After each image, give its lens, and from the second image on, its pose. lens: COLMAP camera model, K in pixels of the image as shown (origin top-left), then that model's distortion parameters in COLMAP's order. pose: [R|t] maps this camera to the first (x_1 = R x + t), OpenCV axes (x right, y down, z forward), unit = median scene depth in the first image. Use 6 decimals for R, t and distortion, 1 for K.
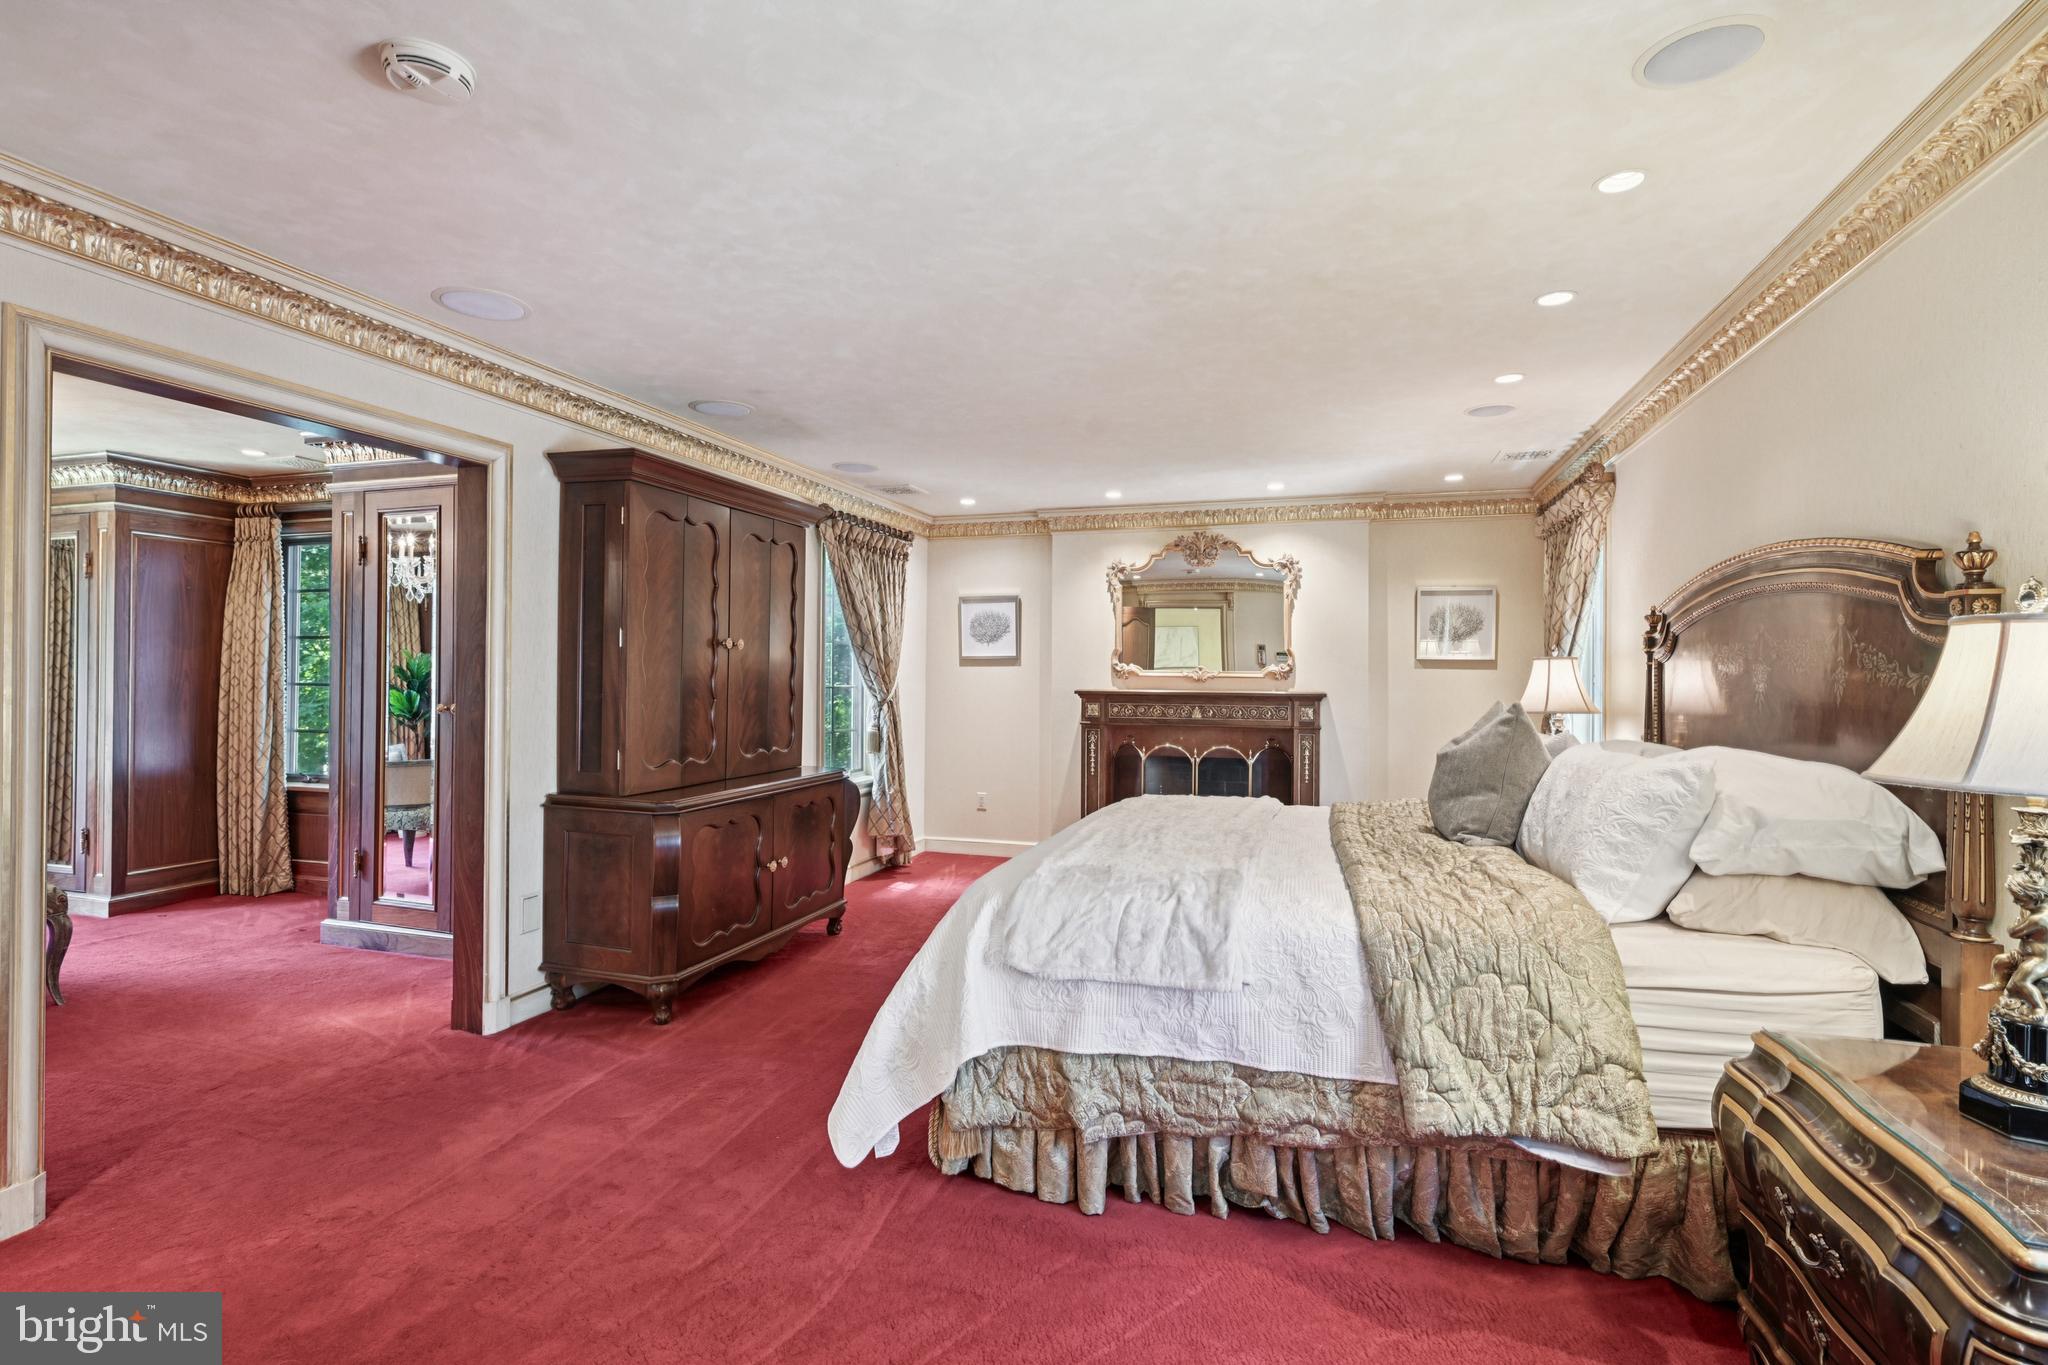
lens RADIAL K [[966.6, 0, 1026.8], [0, 966.6, 673.6], [0, 0, 1]] dist [0.000526, 0.000177]
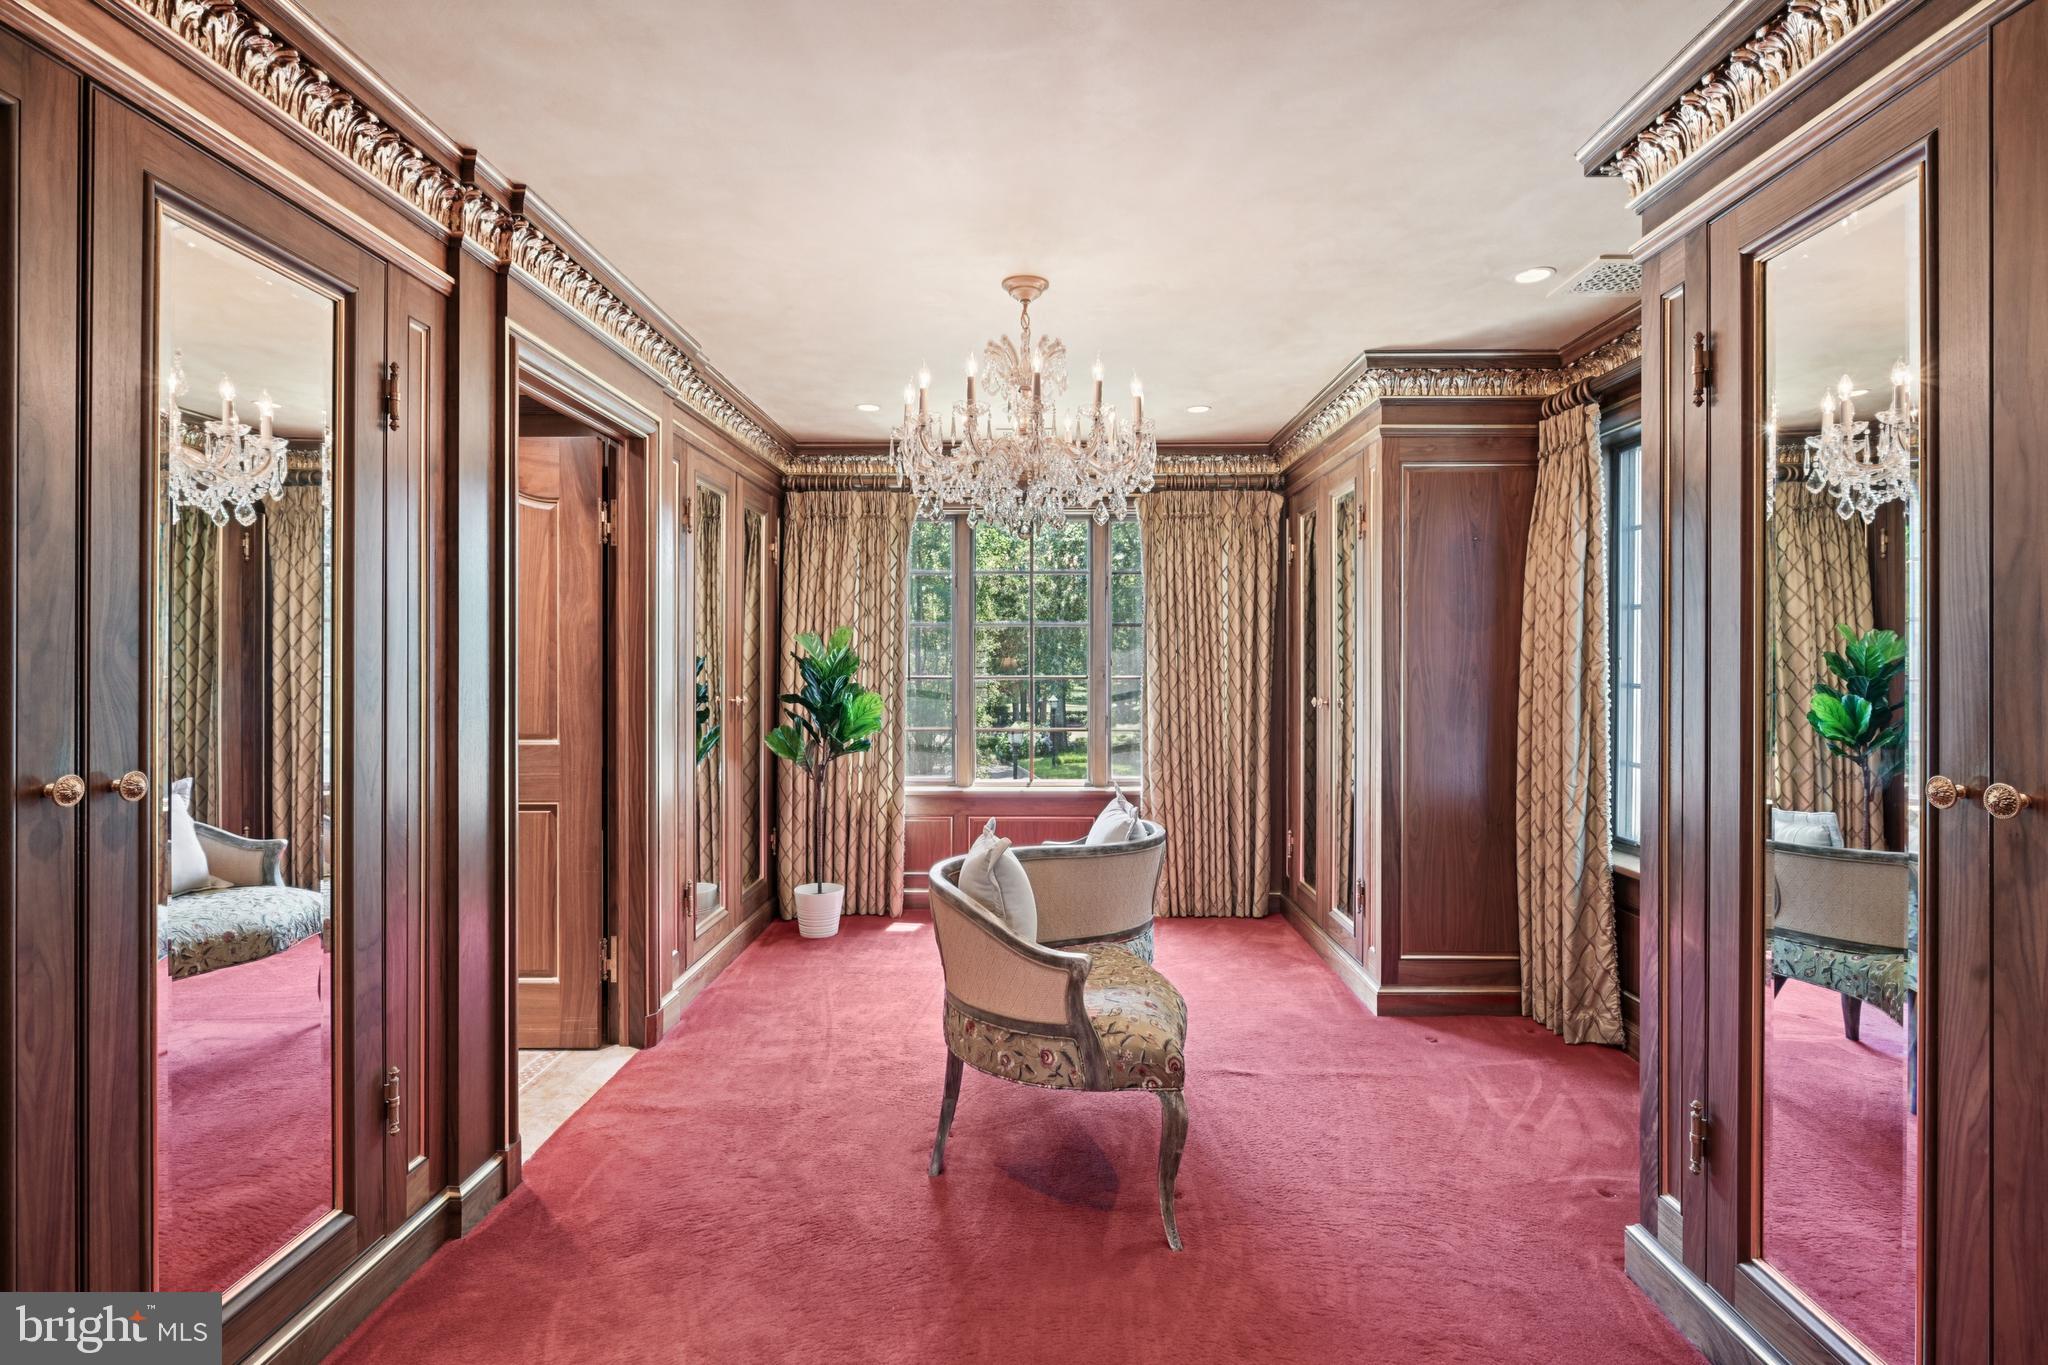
lens RADIAL K [[966.6, 0, 1031.4], [0, 966.6, 655.2], [0, 0, 1]] dist [0.000526, 0.000177]
pose [[0.288014, -0.009241, -0.957582, -0.316825], [0.001965, 0.999957, -0.009059, -0.003619], [0.957624, 0.000727, 0.288020, 0.509559]]
